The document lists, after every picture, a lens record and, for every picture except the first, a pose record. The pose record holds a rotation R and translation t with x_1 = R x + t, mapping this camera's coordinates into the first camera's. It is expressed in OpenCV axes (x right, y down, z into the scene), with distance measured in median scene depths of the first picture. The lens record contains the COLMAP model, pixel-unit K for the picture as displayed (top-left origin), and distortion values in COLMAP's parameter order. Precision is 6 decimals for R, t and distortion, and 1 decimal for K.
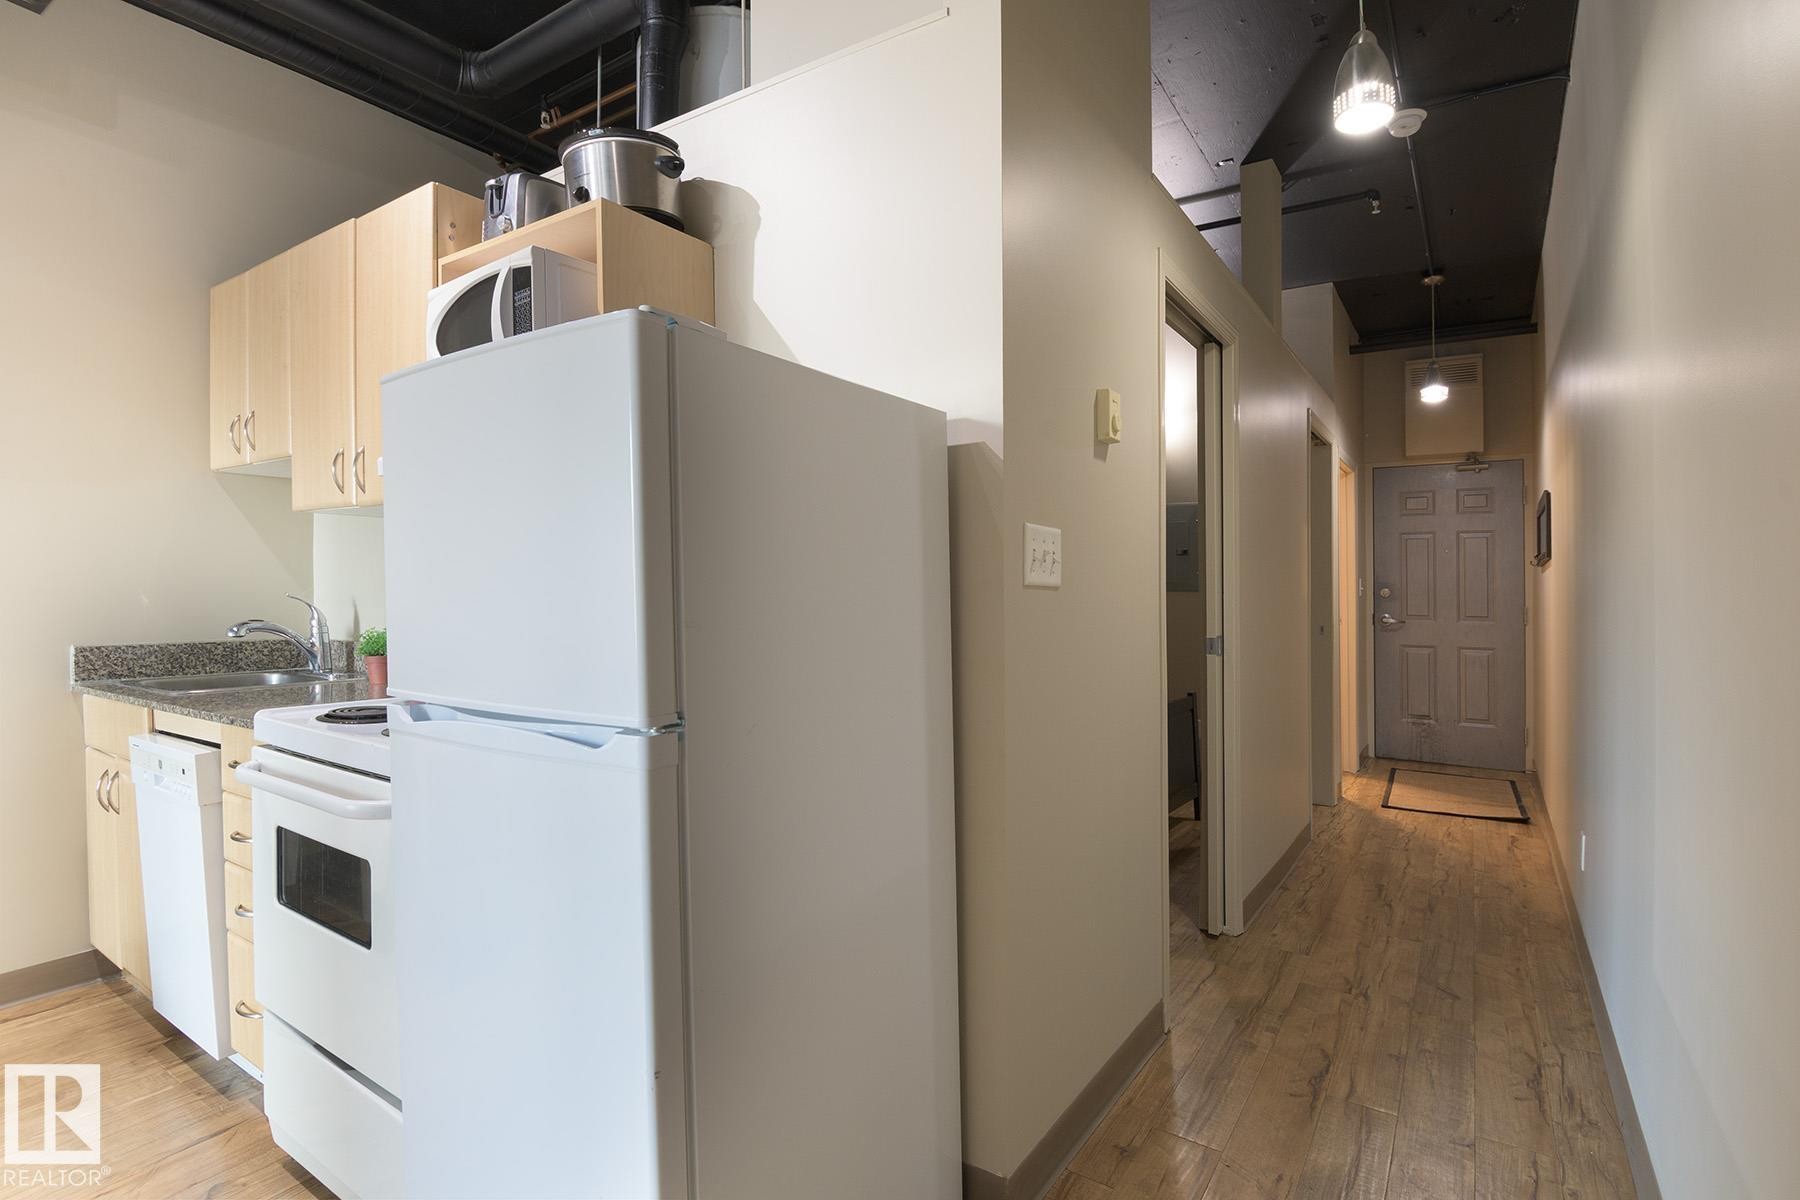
lens RADIAL K [[867.7, 0, 902.9], [0, 867.7, 626.4], [0, 0, 1]] dist [-0.005856, -0.007743]
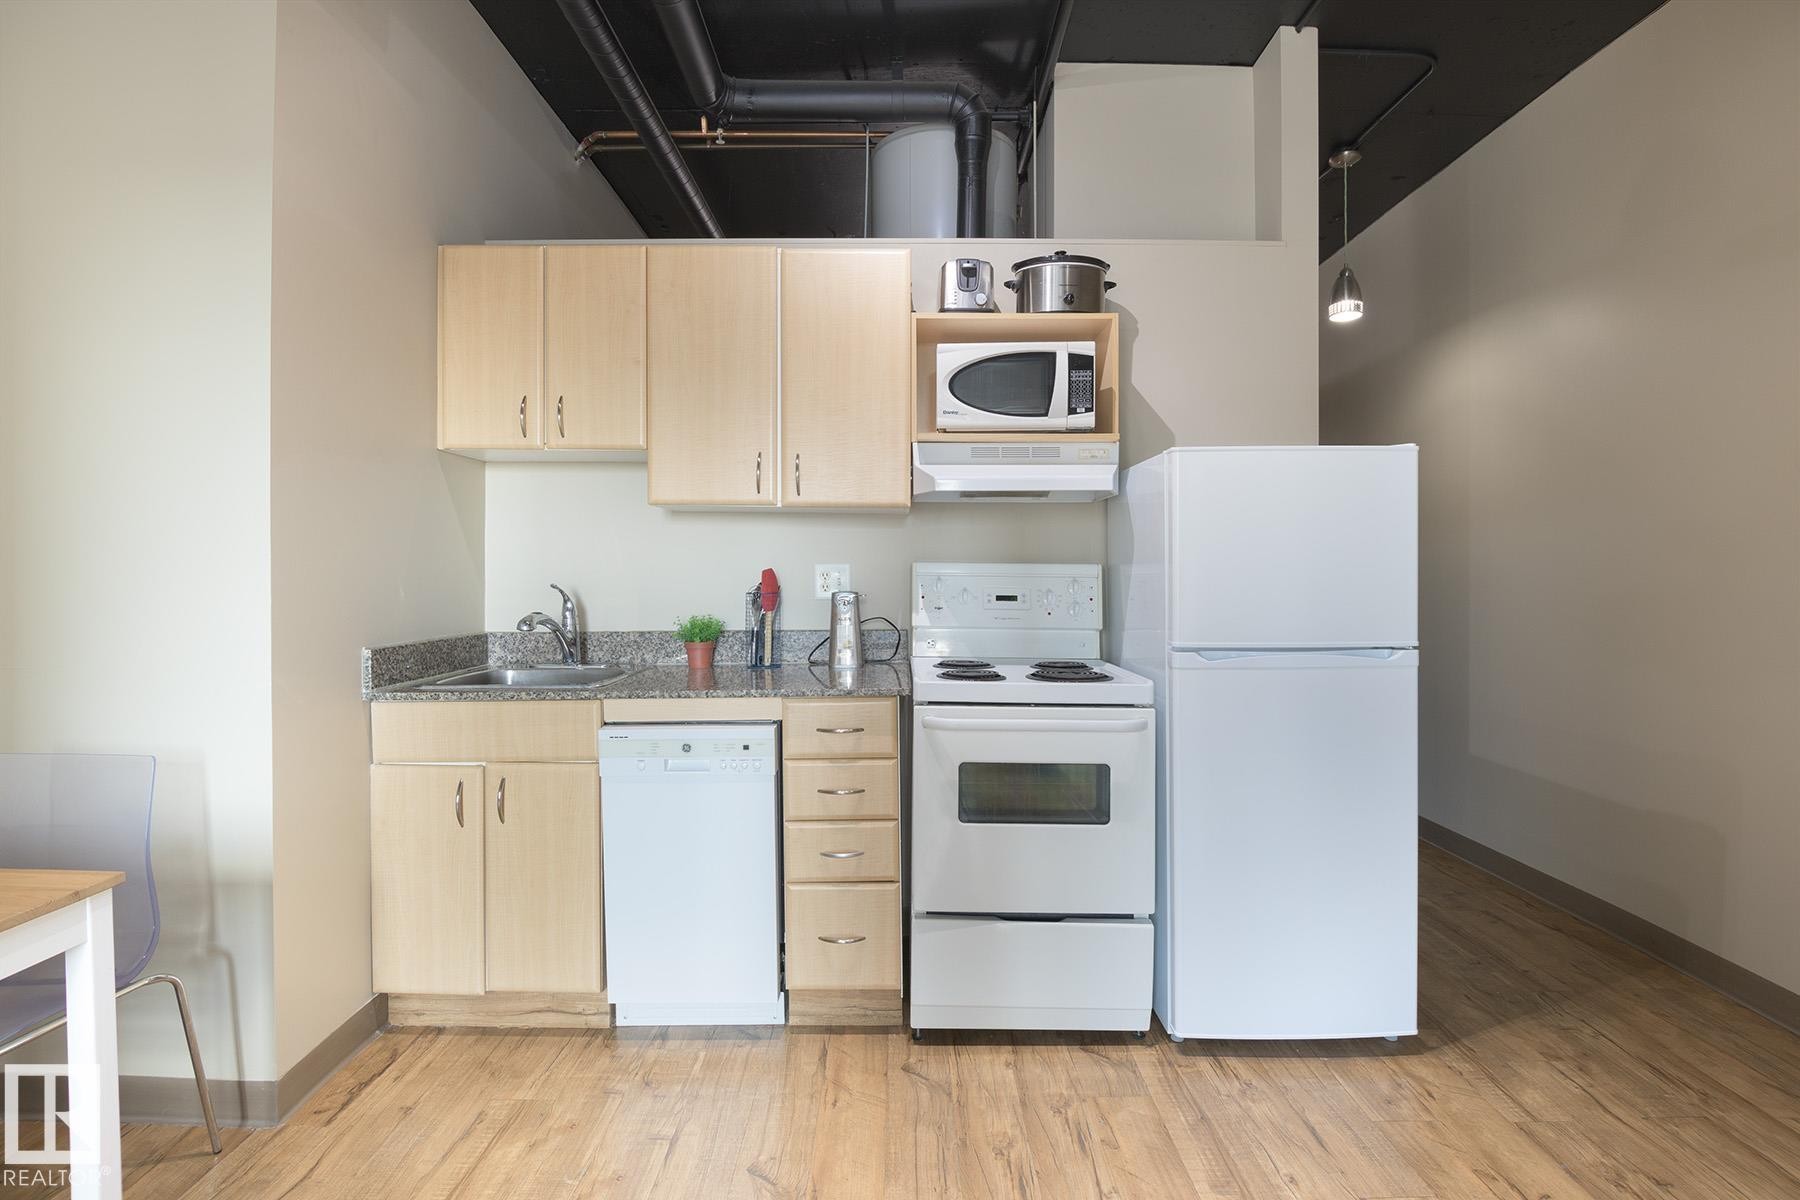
lens RADIAL K [[867.7, 0, 905.8], [0, 867.7, 629.1], [0, 0, 1]] dist [-0.005856, -0.007743]
pose [[0.833523, -0.036243, 0.551295, -0.982302], [0.026737, 0.999323, 0.025274, -0.003212], [-0.551838, -0.006327, 0.833928, -0.024265]]
